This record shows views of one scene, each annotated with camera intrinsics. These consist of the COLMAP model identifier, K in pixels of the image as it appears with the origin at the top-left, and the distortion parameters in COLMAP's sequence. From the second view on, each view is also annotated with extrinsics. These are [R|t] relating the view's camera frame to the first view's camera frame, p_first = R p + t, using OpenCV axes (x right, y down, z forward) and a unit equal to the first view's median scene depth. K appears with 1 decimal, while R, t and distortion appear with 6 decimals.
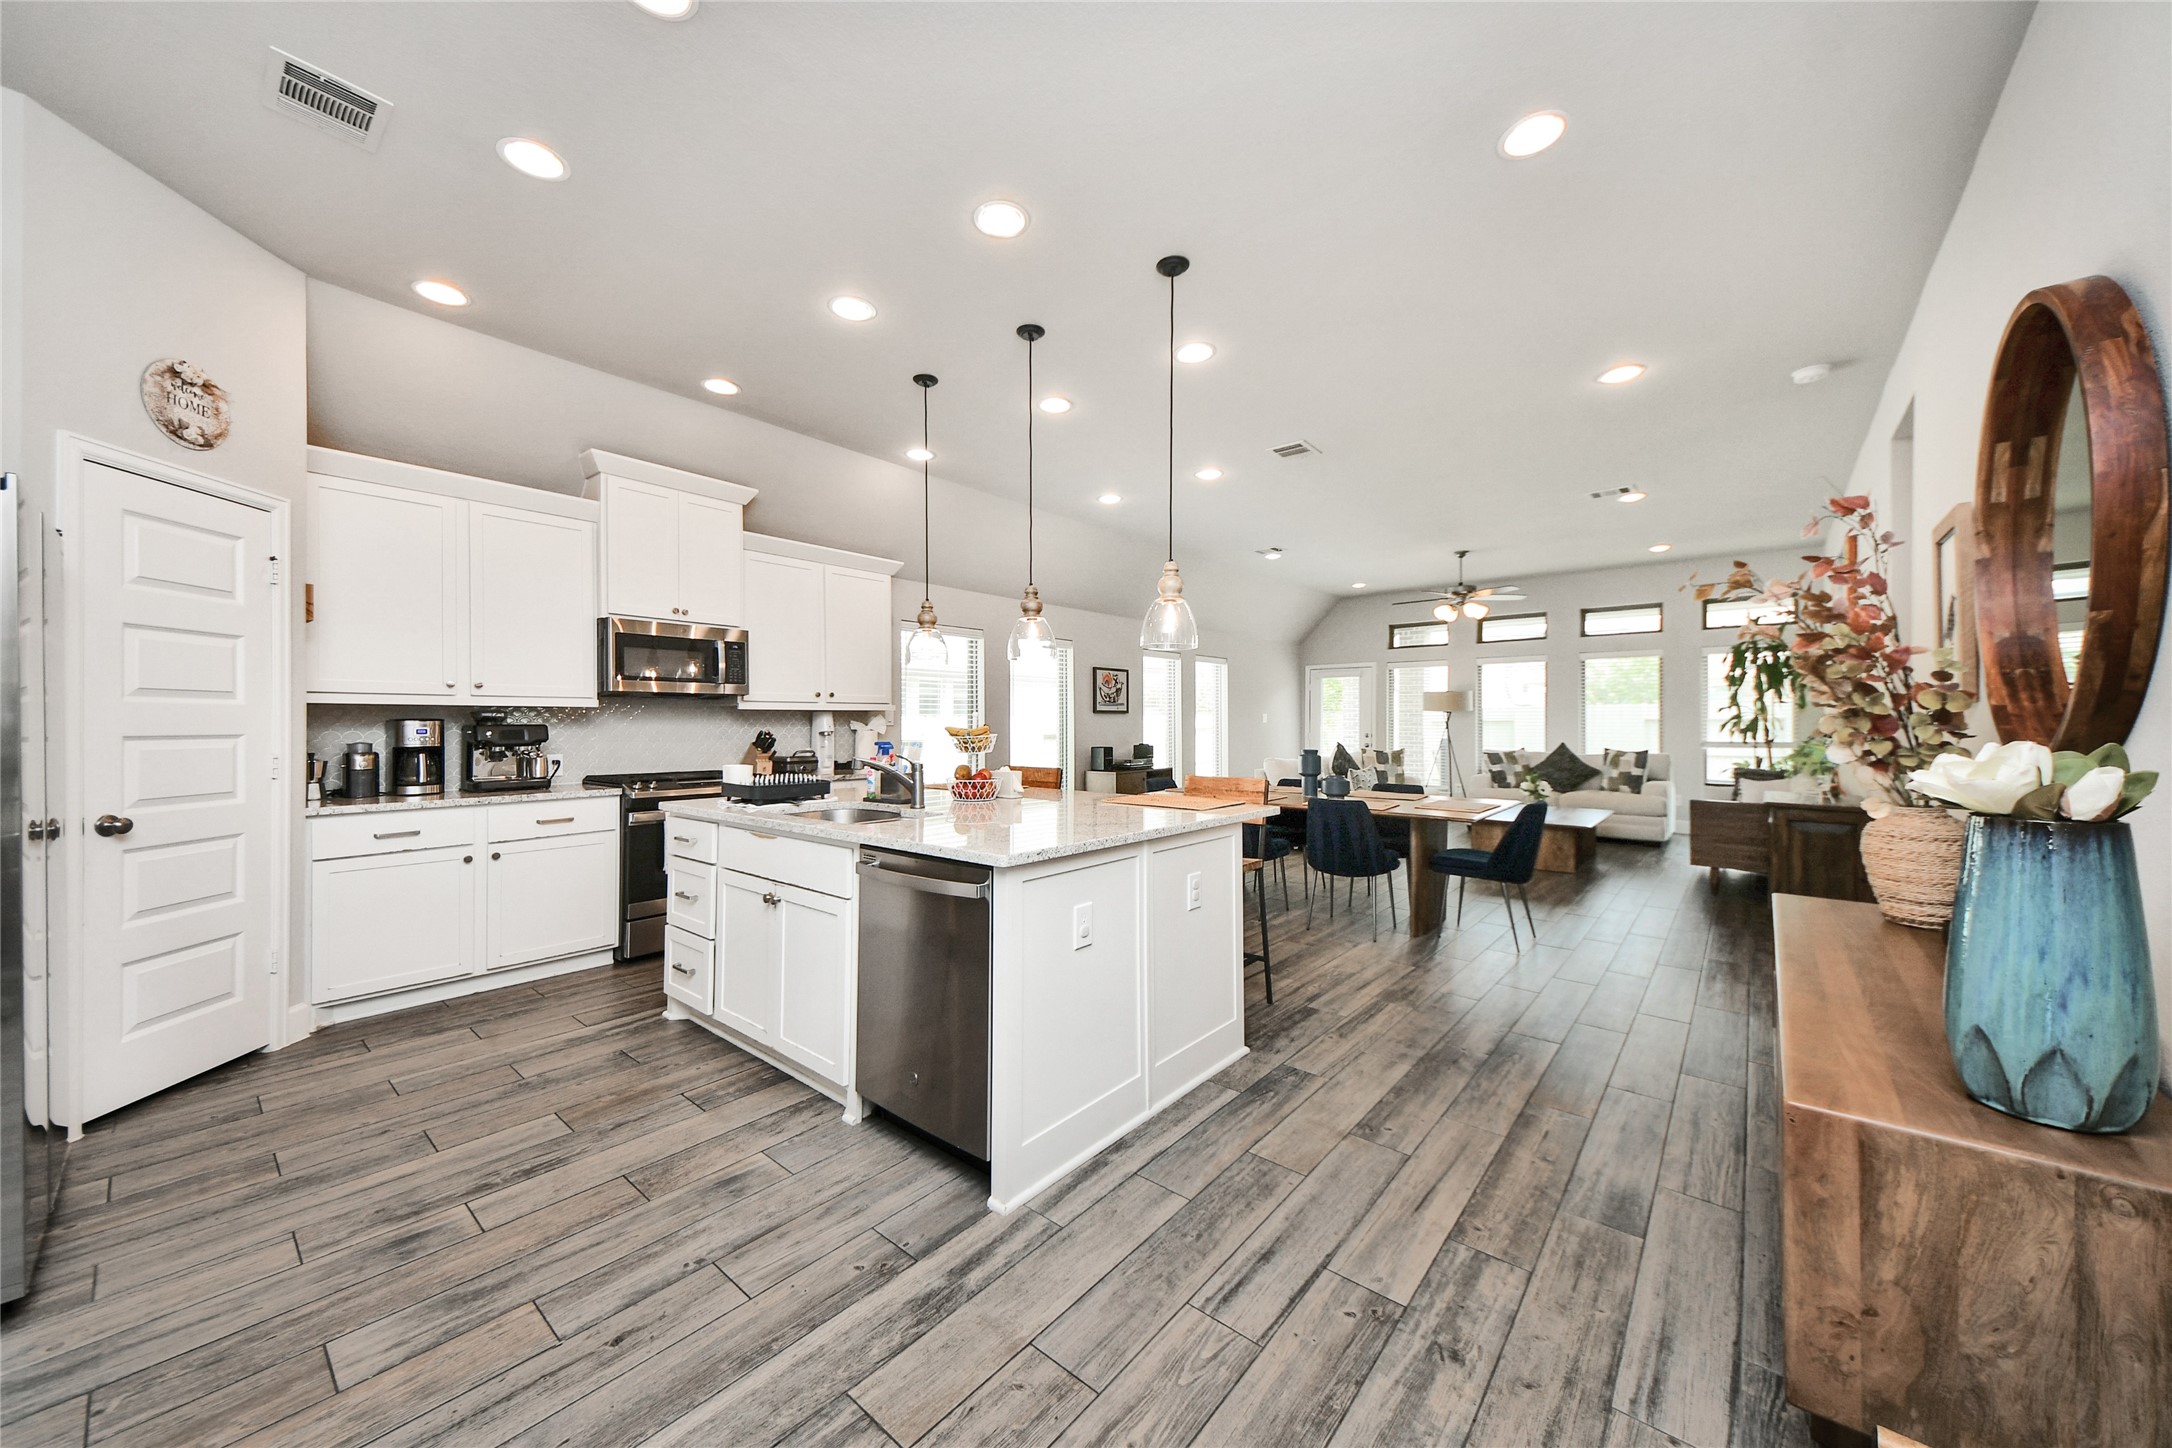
lens RADIAL K [[778.9, 0, 1071.2], [0, 778.9, 718.5], [0, 0, 1]] dist [0.045827, -0.000145]
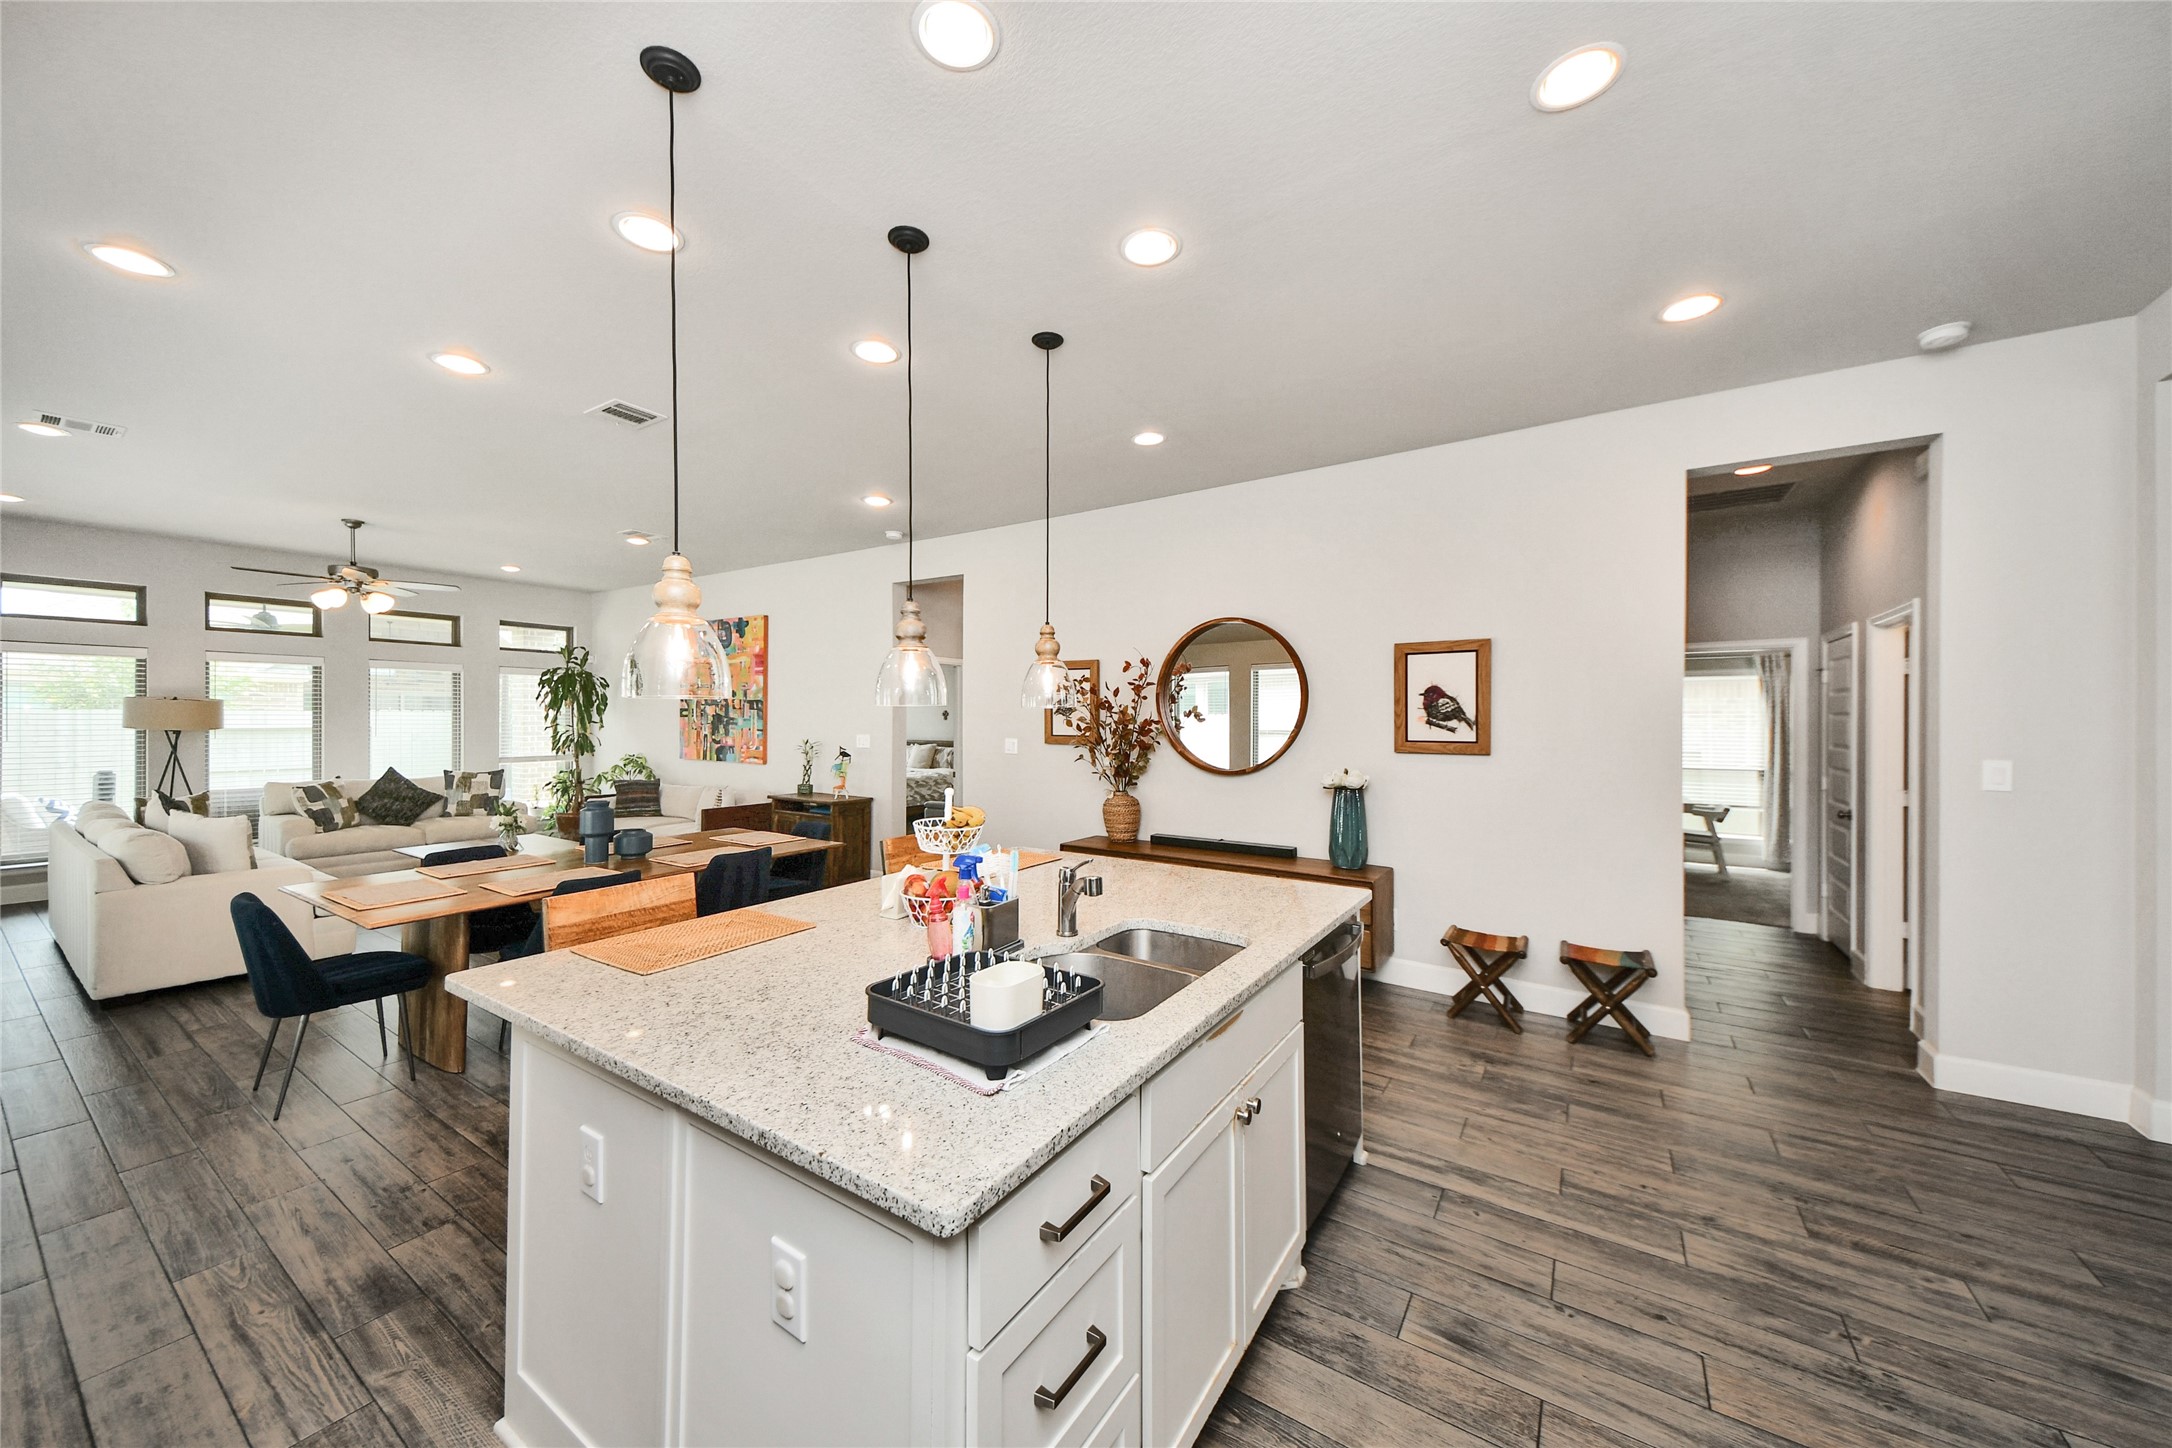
lens RADIAL K [[778.9, 0, 1071.2], [0, 778.9, 718.5], [0, 0, 1]] dist [0.045827, -0.000145]
pose [[-0.118992, -0.002837, 0.992891, -0.342031], [-0.010735, 0.999941, 0.001571, -0.032798], [-0.992837, -0.010472, -0.119015, 0.413764]]
